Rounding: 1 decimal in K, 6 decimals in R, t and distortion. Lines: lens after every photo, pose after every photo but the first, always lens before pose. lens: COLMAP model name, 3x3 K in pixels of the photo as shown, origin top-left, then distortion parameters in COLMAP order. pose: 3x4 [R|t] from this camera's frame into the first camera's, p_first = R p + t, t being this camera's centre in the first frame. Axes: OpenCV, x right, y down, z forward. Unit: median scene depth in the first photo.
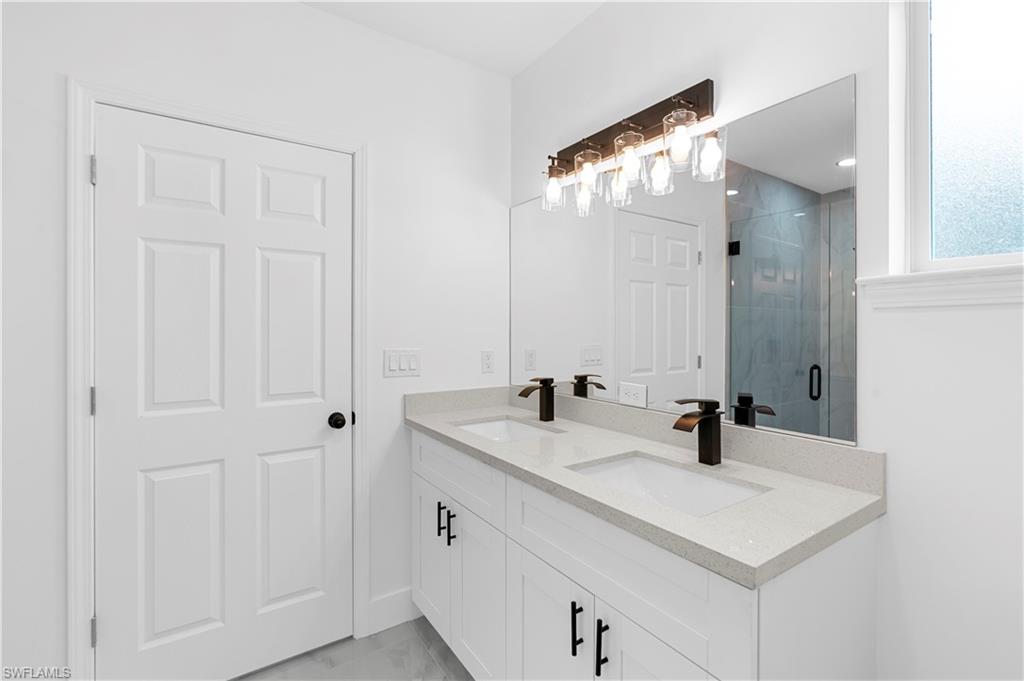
lens RADIAL K [[465.7, 0, 511.0], [0, 465.7, 327.0], [0, 0, 1]] dist [-0.000399, -0.000046]
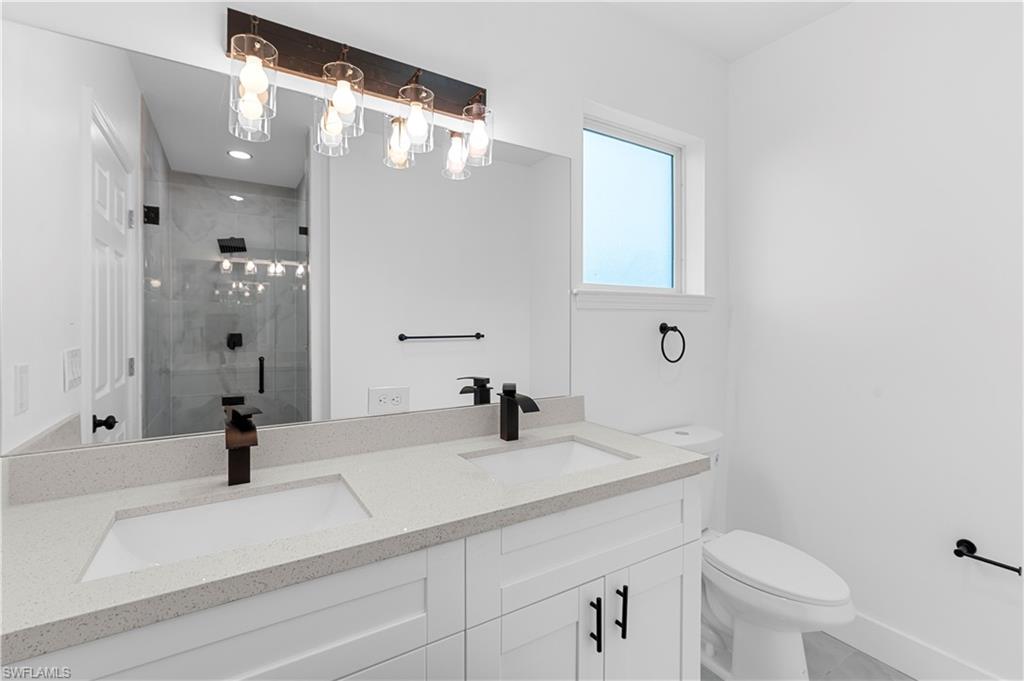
lens RADIAL K [[457.2, 0, 510.4], [0, 457.2, 337.3], [0, 0, 1]] dist [-0.001606, -0.000105]
pose [[0.039927, -0.041949, 0.998322, -0.571744], [-0.002785, 0.999110, 0.042094, -0.002632], [-0.999199, -0.004461, 0.039775, 0.795873]]
